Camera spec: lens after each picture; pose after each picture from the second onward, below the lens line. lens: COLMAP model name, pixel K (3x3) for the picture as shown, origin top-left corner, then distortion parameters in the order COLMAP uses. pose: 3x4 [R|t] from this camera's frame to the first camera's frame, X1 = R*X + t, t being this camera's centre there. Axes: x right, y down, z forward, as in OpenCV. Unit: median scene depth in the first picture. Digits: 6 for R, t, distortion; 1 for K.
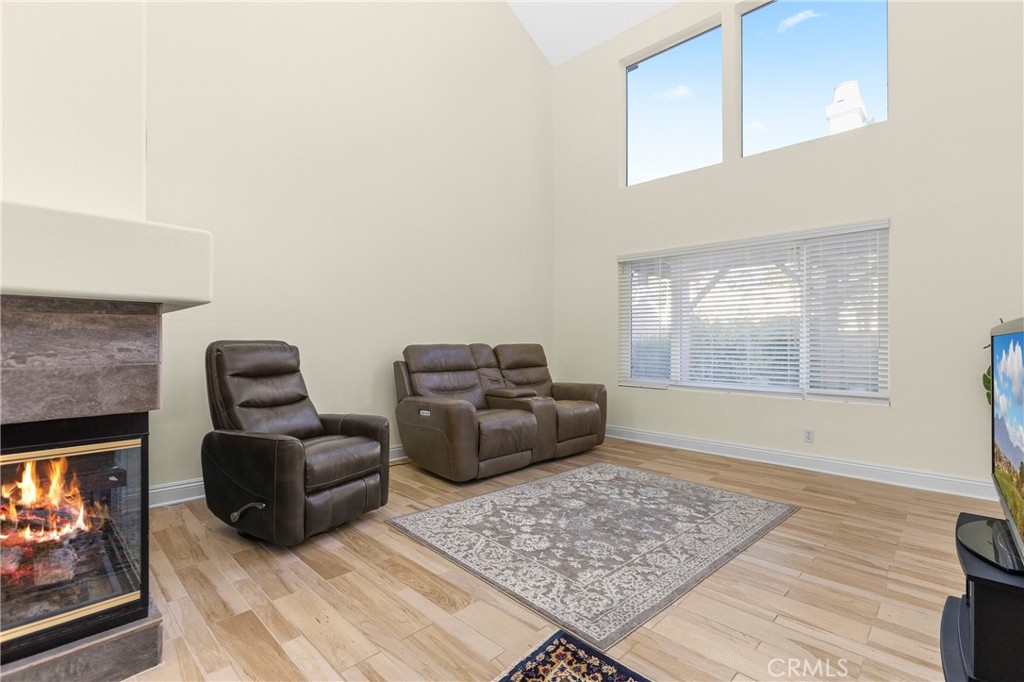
lens RADIAL K [[463.3, 0, 514.7], [0, 463.3, 337.9], [0, 0, 1]] dist [-0.001846, 0.000213]
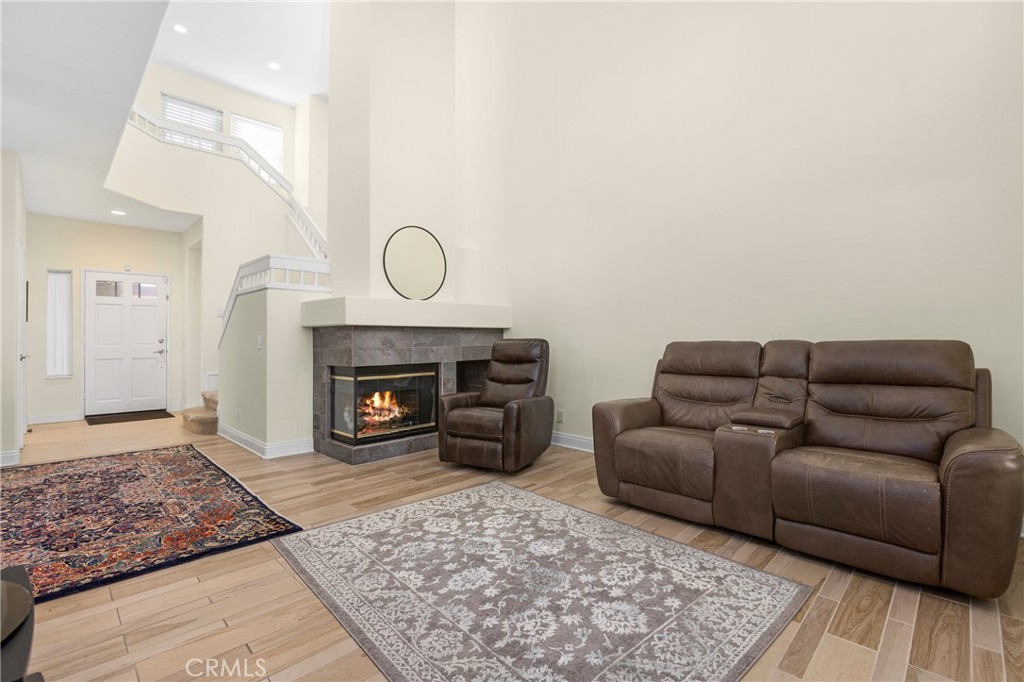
lens RADIAL K [[463.3, 0, 514.7], [0, 463.3, 337.9], [0, 0, 1]] dist [-0.001846, 0.000213]
pose [[-0.017591, -0.015358, -0.999727, 1.001152], [0.021479, 0.999645, -0.015735, 0.020500], [0.999615, -0.021750, -0.017254, 1.067187]]
